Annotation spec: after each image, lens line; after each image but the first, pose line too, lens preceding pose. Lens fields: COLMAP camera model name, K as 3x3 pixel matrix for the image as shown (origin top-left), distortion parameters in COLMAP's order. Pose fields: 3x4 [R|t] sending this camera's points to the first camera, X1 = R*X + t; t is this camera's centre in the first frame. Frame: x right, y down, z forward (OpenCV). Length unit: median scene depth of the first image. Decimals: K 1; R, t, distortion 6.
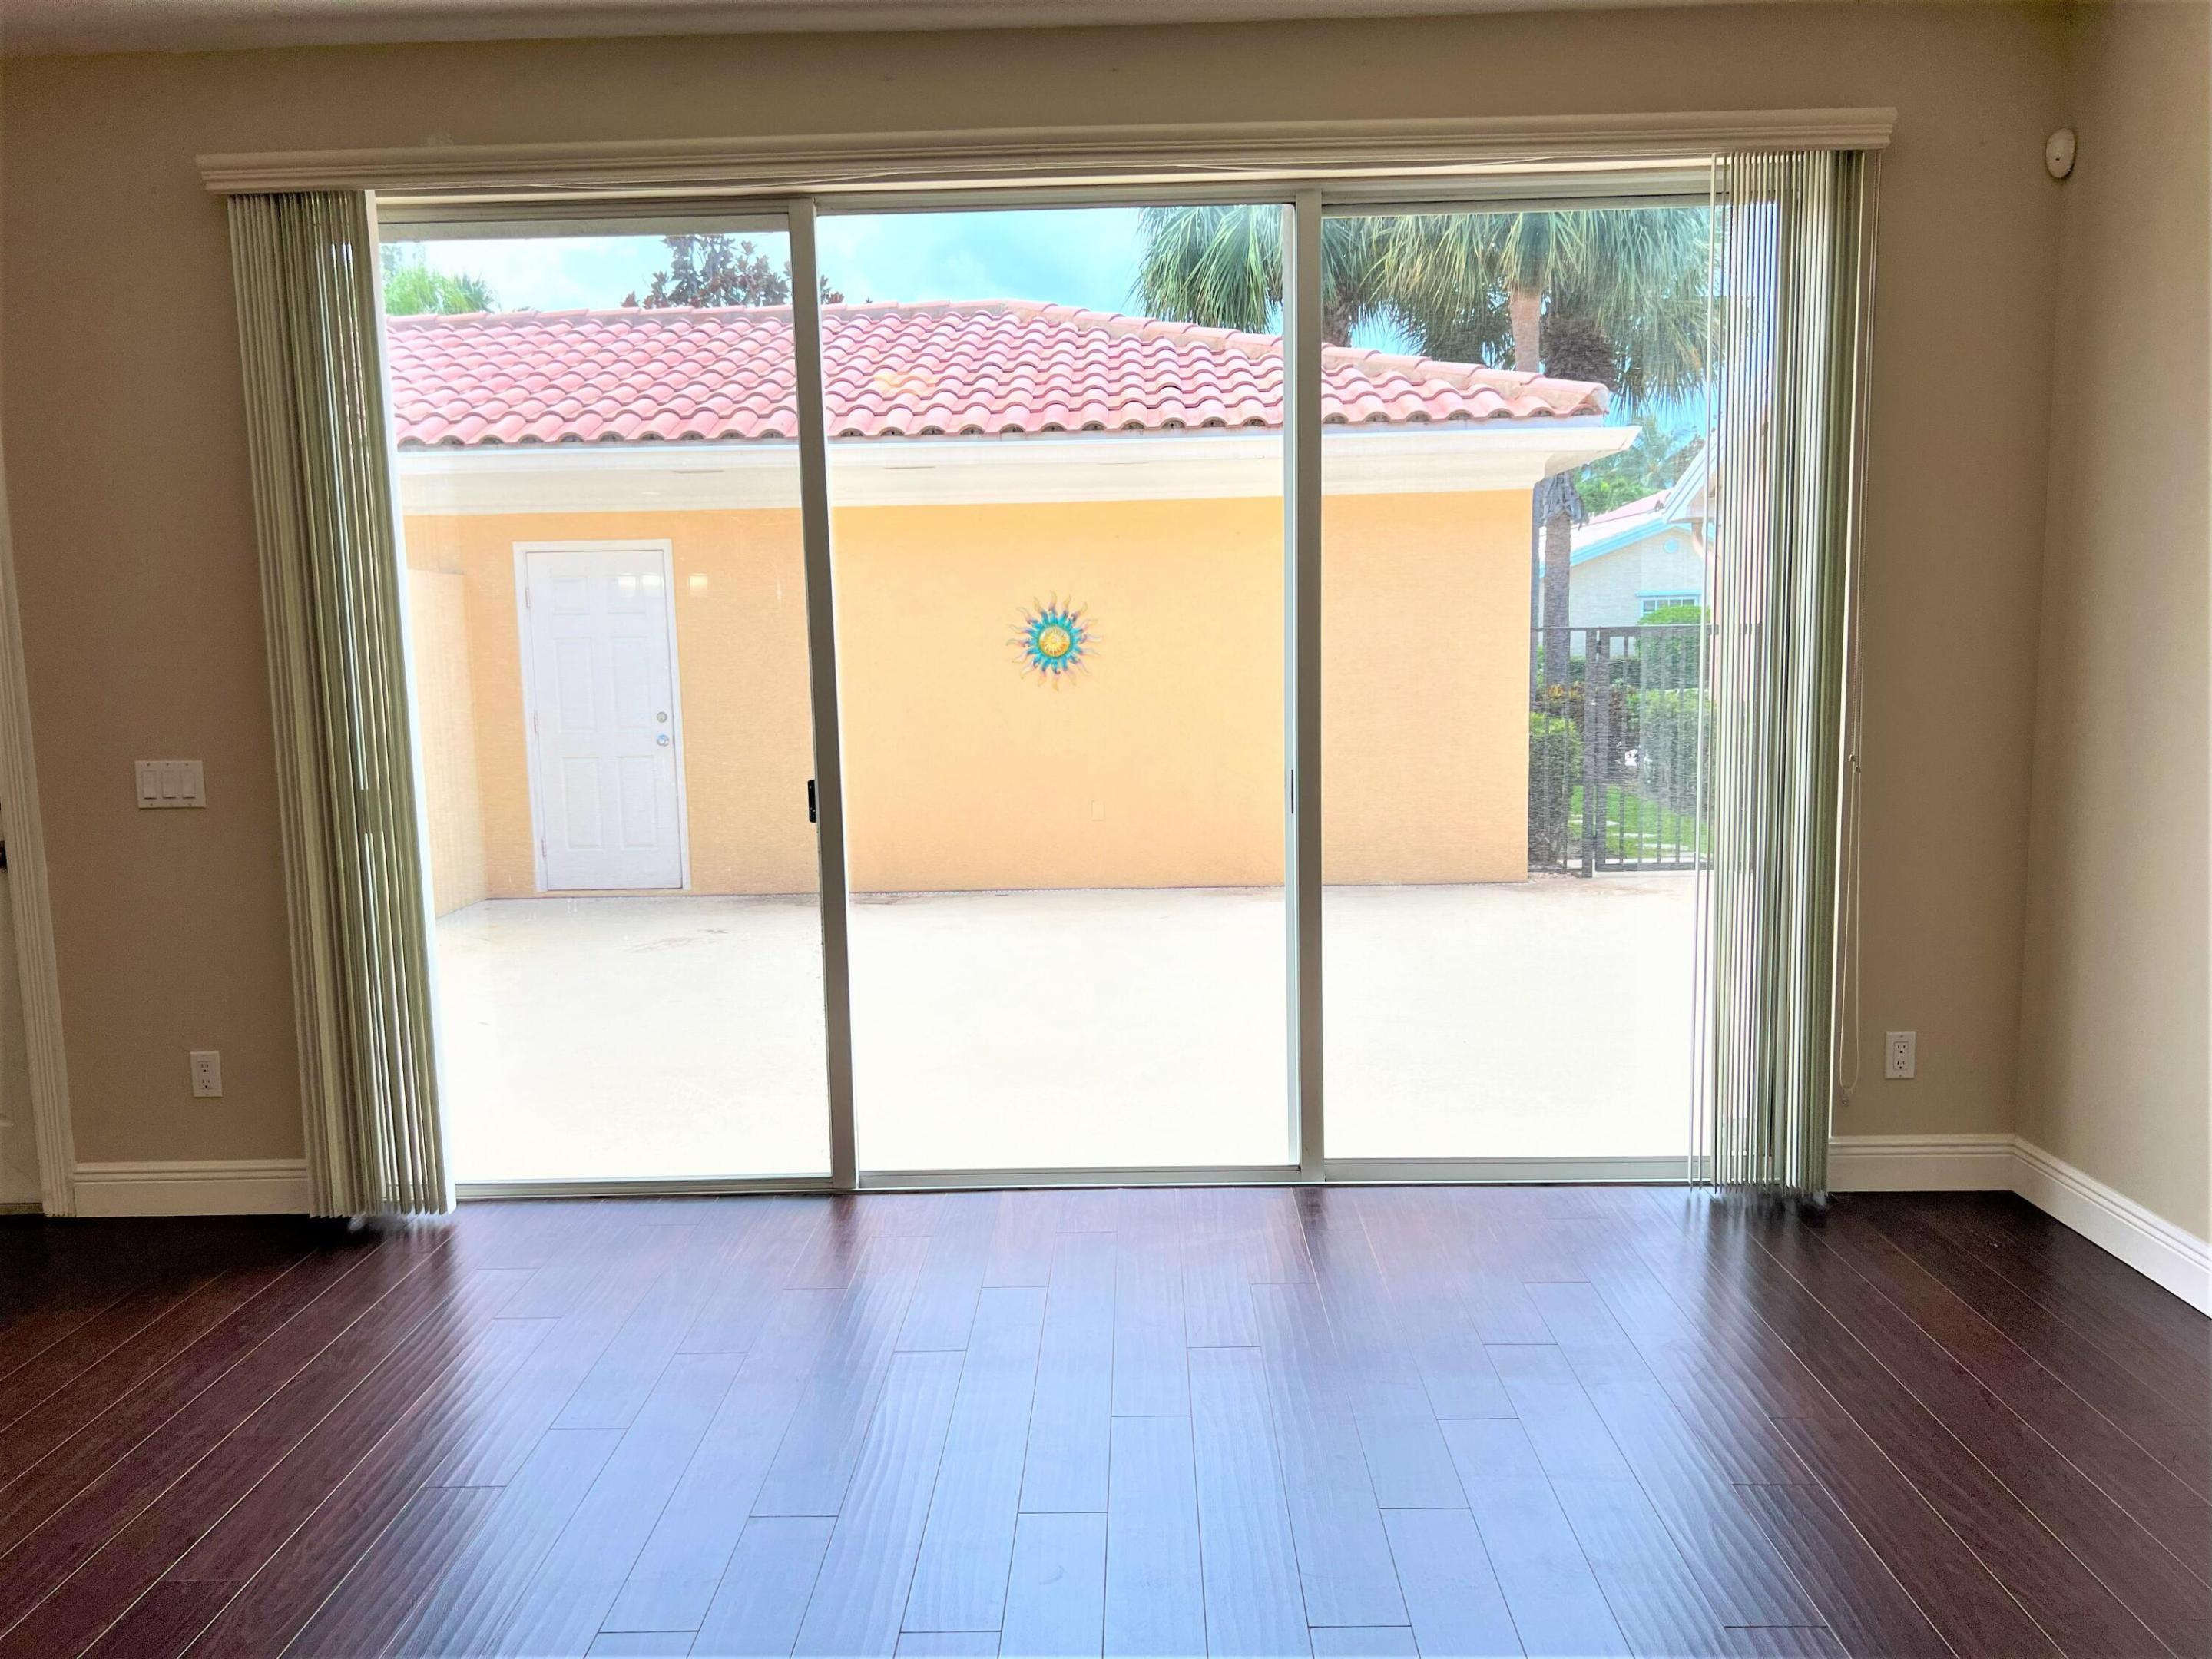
lens RADIAL K [[1667.0, 0, 1117.6], [0, 1667.0, 835.6], [0, 0, 1]] dist [0.045865, -0.053029]
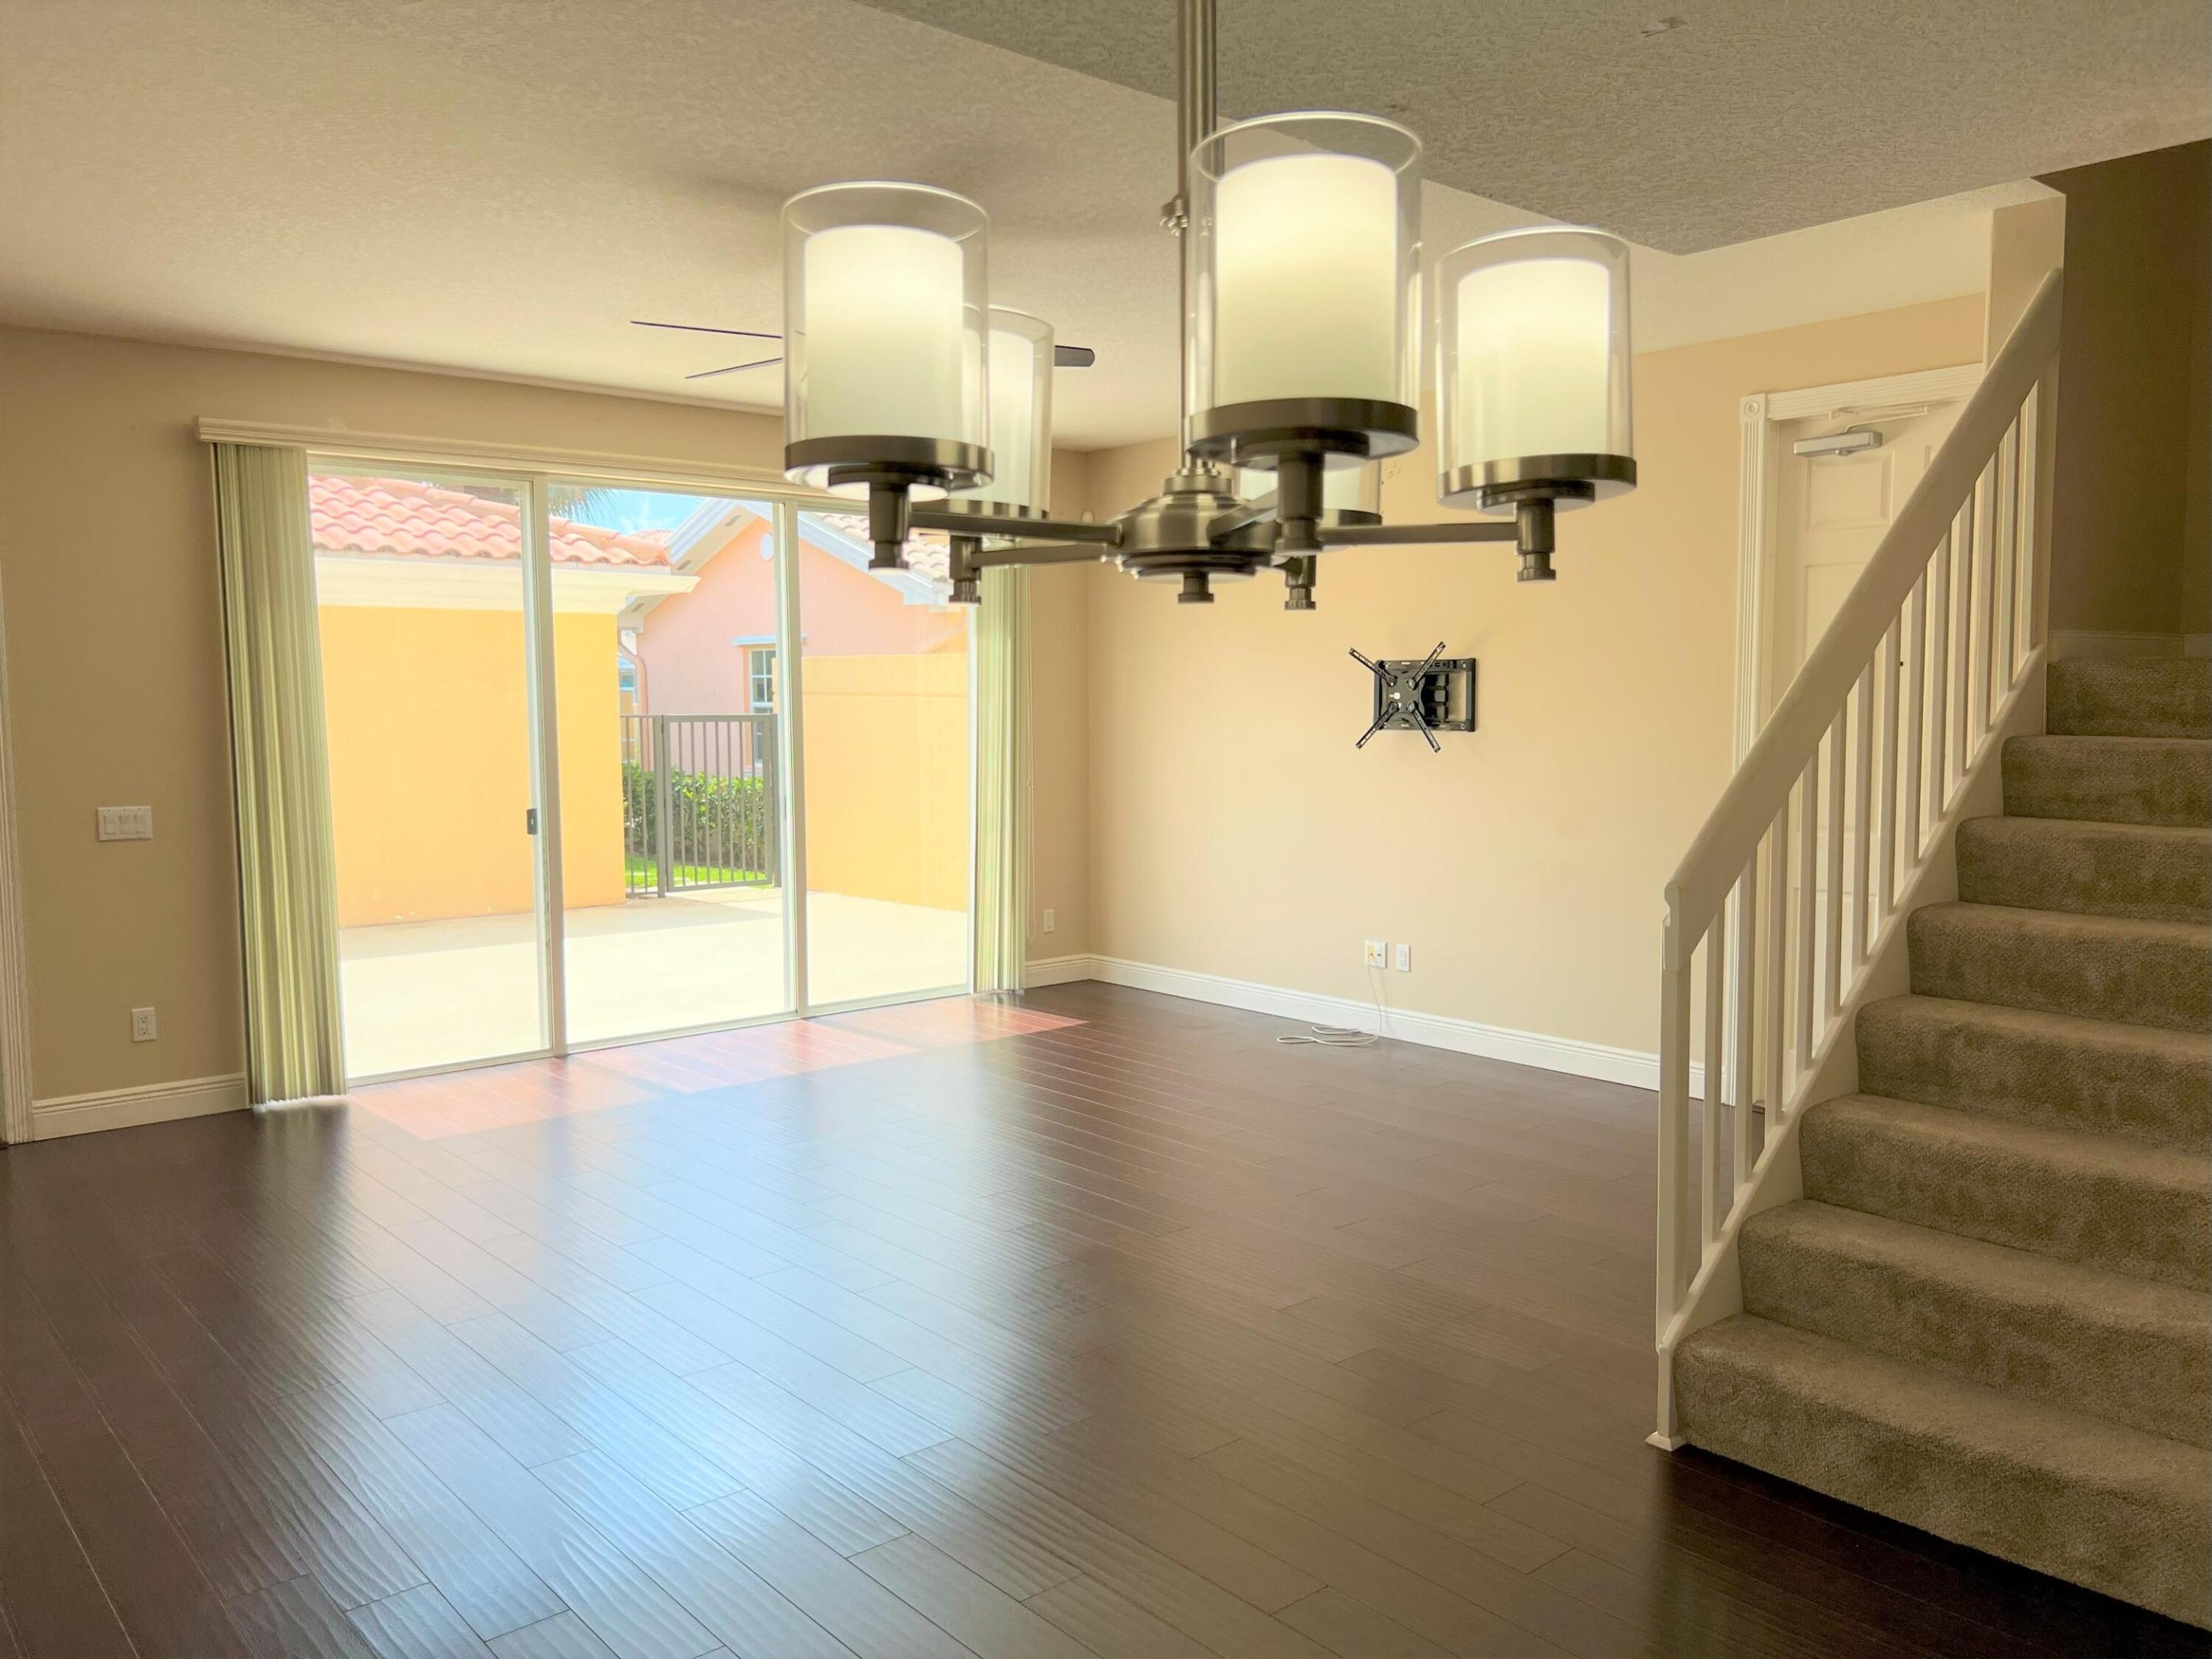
lens RADIAL K [[1667.0, 0, 1105.0], [0, 1667.0, 826.6], [0, 0, 1]] dist [0.045865, -0.053029]
pose [[0.744318, -0.037074, 0.666795, -0.878869], [0.072923, 0.996999, -0.025968, 0.069978], [-0.663832, 0.067953, 0.744788, -0.632453]]
